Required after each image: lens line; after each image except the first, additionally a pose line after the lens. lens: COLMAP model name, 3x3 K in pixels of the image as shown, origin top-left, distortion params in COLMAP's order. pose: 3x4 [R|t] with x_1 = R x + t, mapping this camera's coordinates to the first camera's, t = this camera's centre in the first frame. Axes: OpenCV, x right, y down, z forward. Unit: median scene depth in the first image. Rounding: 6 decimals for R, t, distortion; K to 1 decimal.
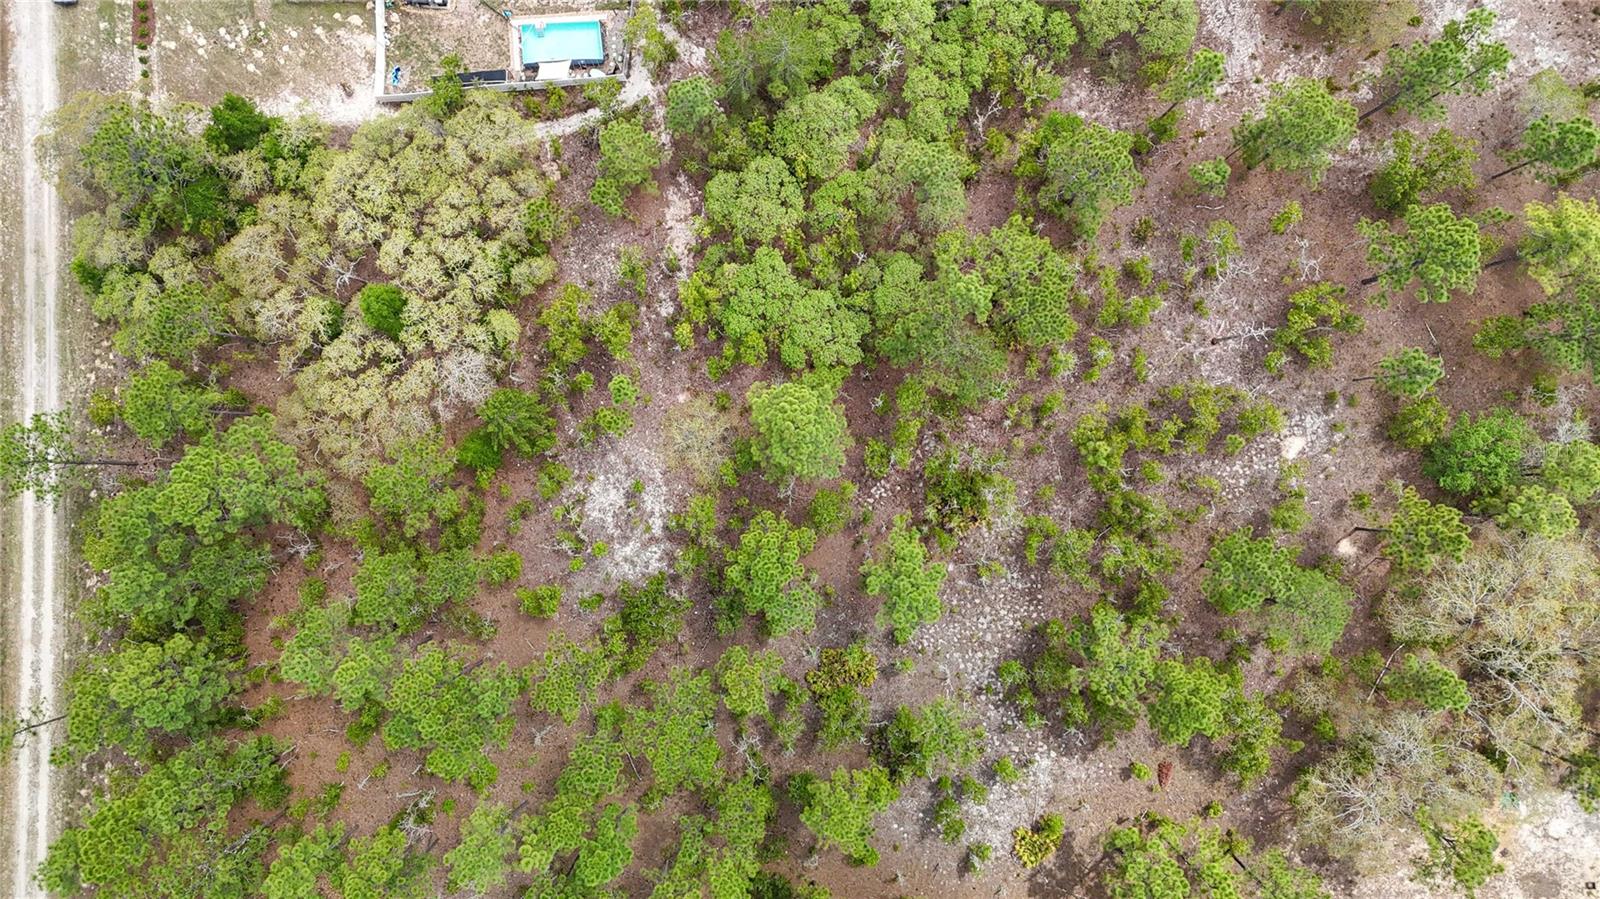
lens RADIAL K [[1150.4, 0, 800.0], [0, 1150.4, 449.5], [0, 0, 1]] dist [0.086542, -0.083493]
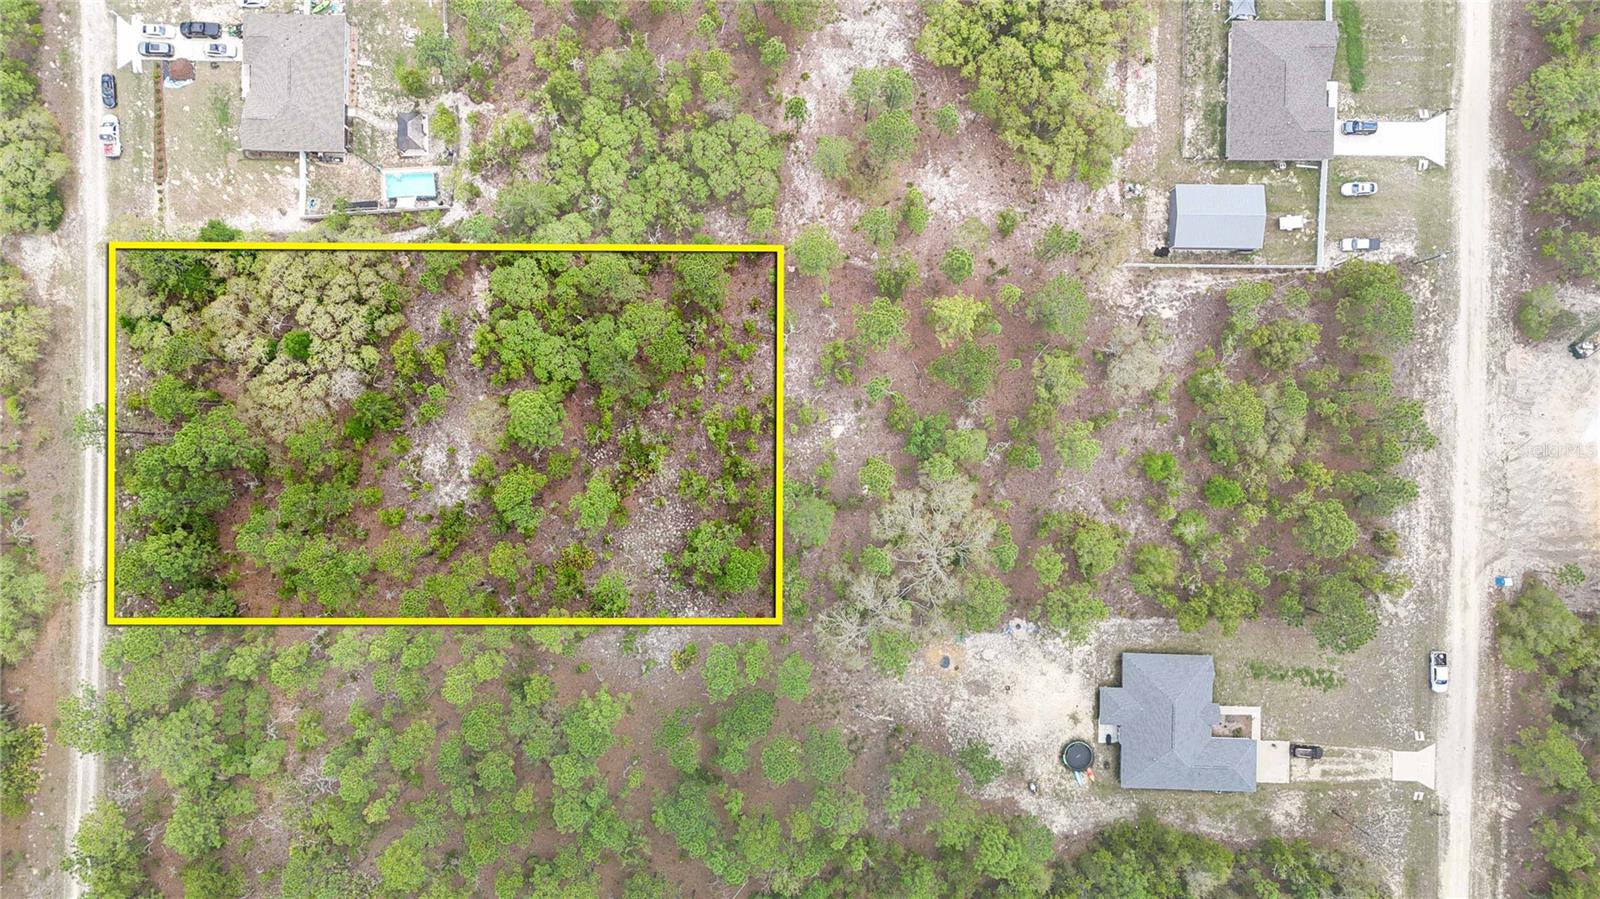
lens RADIAL K [[1169.7, 0, 810.8], [0, 1169.7, 449.4], [0, 0, 1]] dist [0.063304, -0.041819]
pose [[0.999923, 0.011443, 0.004769, 0.378701], [-0.011470, 0.999918, 0.005652, 0.015167], [-0.004704, -0.005707, 0.999973, -0.728484]]
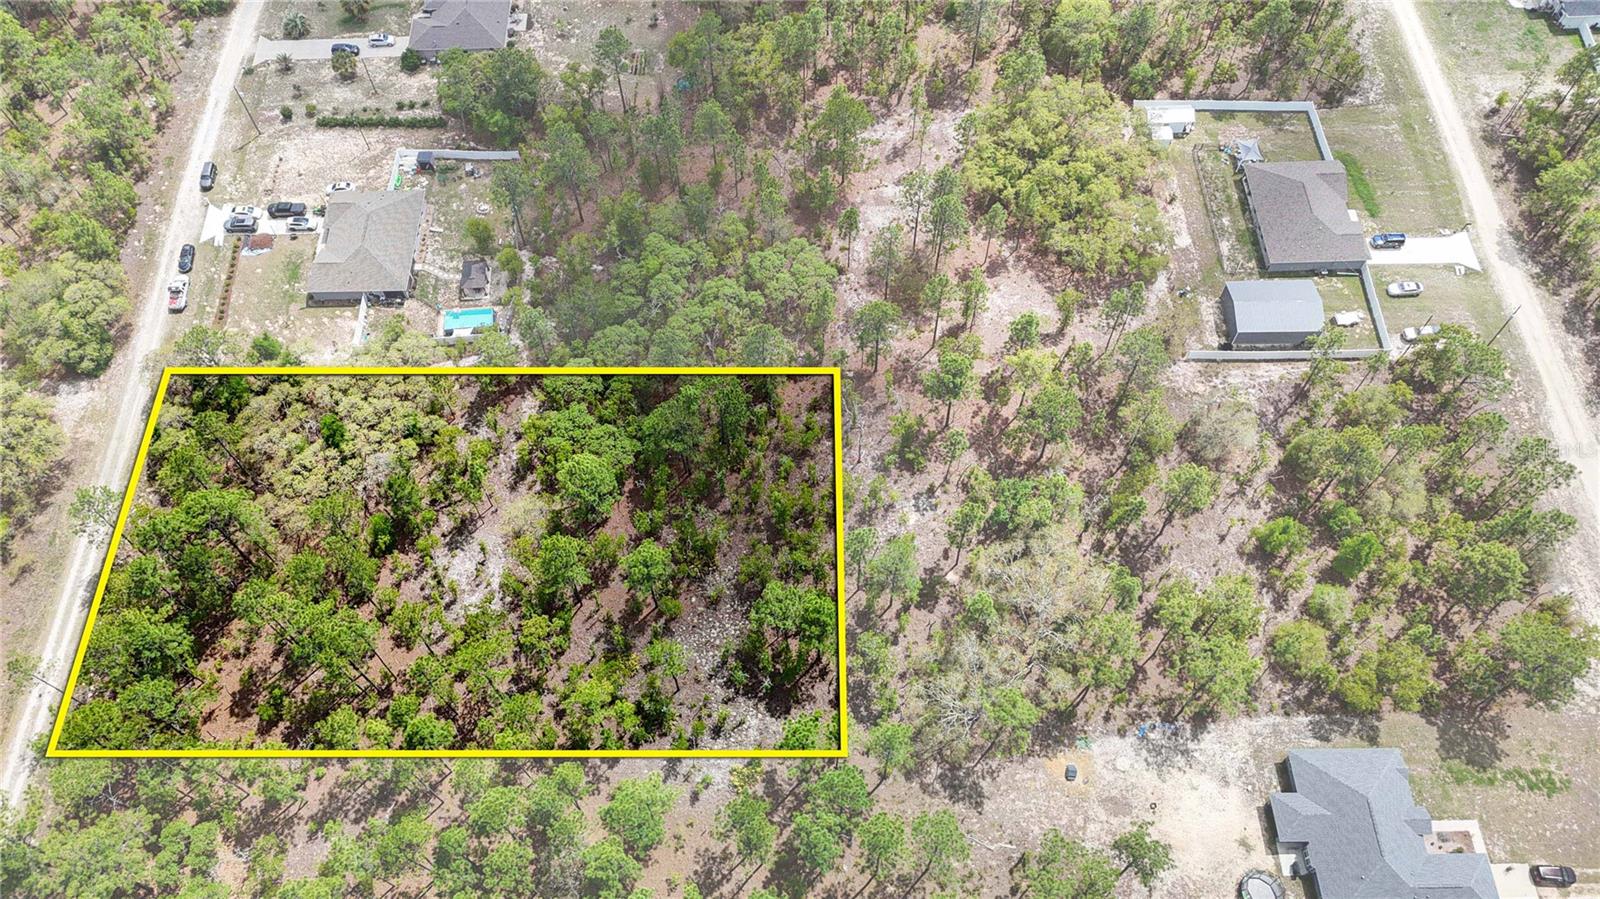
lens RADIAL K [[1175.4, 0, 800.0], [0, 1175.4, 449.5], [0, 0, 1]] dist [0.061912, -0.040441]
pose [[0.999641, -0.020686, 0.017022, 0.250074], [0.026391, 0.869520, -0.493193, 0.693635], [-0.004599, 0.493465, 0.869753, -0.413471]]
